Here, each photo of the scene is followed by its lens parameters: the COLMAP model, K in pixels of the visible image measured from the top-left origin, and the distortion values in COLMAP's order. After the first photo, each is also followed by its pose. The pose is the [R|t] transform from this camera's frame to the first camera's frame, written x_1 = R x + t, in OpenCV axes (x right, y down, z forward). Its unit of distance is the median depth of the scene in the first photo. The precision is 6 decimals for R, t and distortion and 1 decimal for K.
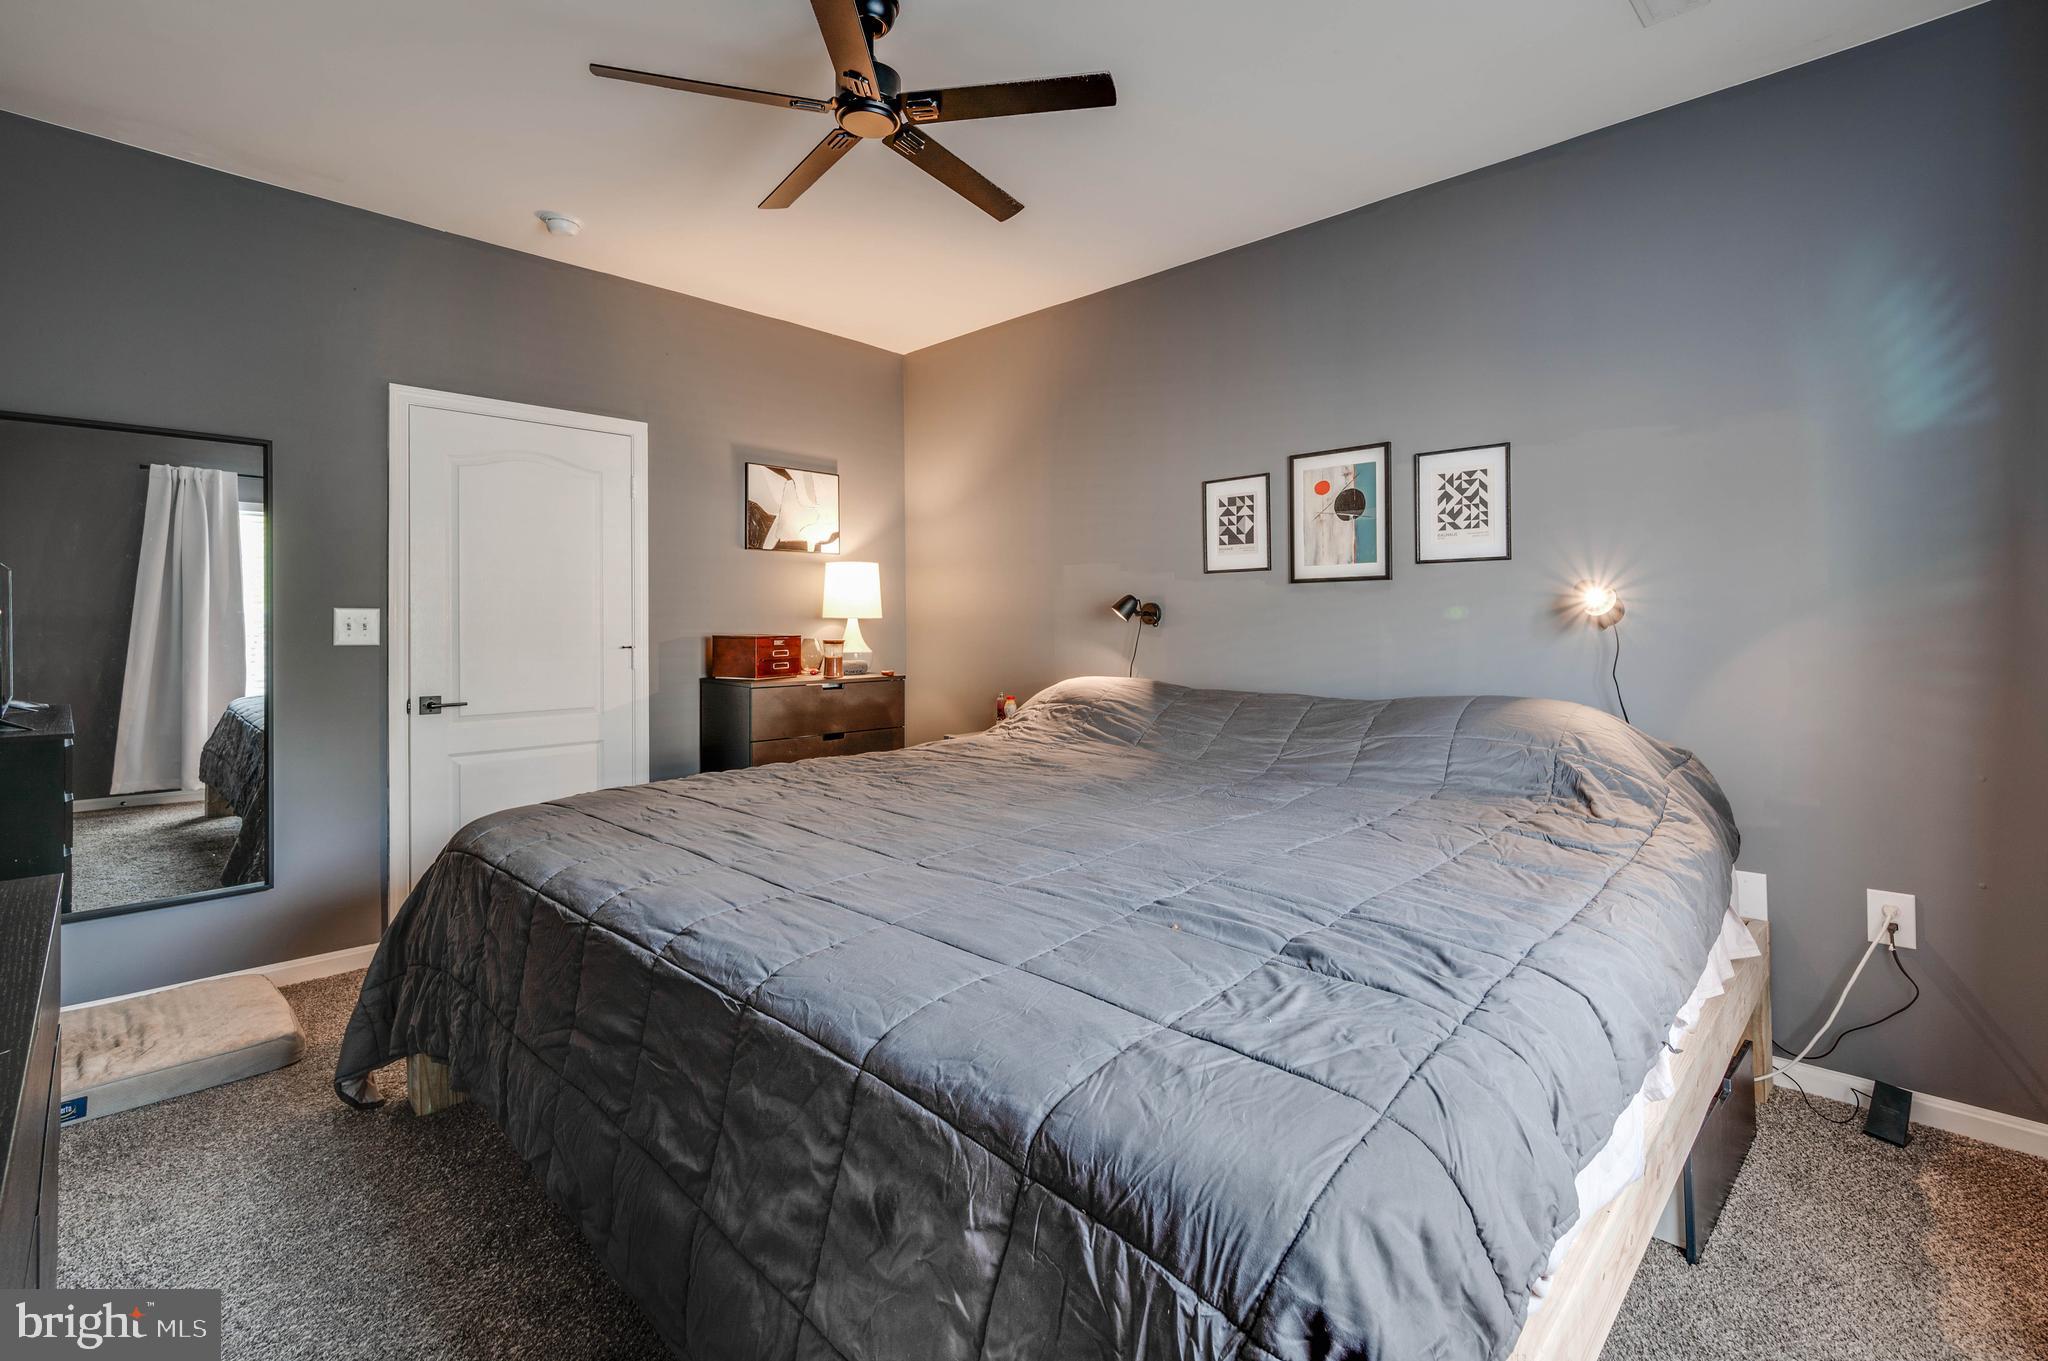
lens RADIAL K [[920.8, 0, 1029.1], [0, 920.8, 617.7], [0, 0, 1]] dist [0.000117, -0.000066]
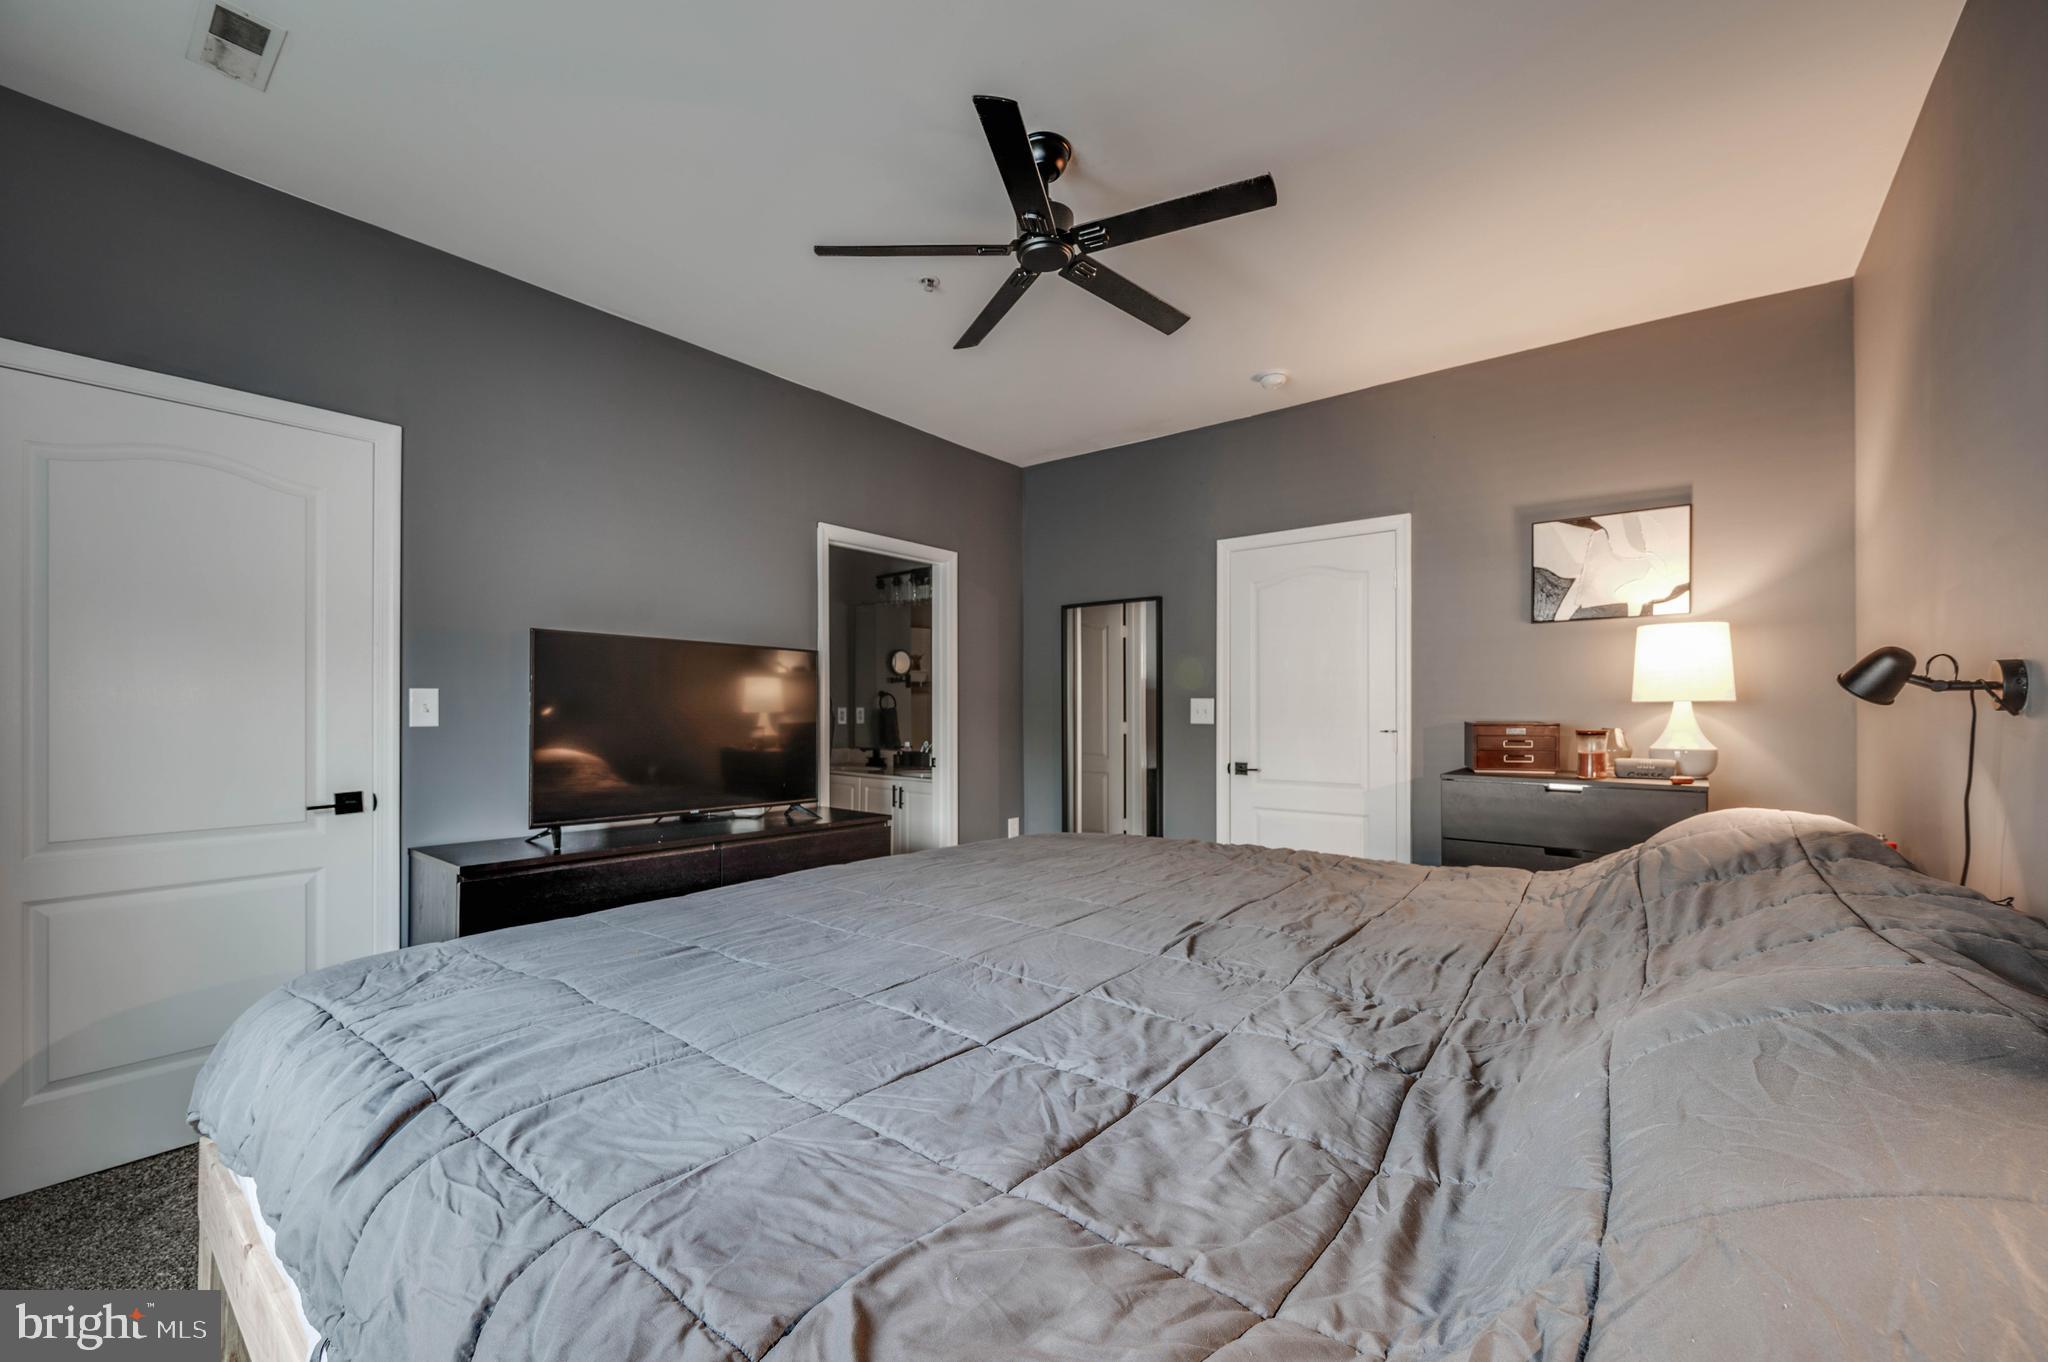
lens RADIAL K [[814.2, 0, 1024.0], [0, 814.2, 681.0], [0, 0, 1]] dist [-0.000871, -0.000081]
pose [[0.099633, -0.030210, -0.994566, 0.425691], [0.009420, 0.999523, -0.029417, -0.001720], [0.994980, -0.006438, 0.099870, 0.464919]]
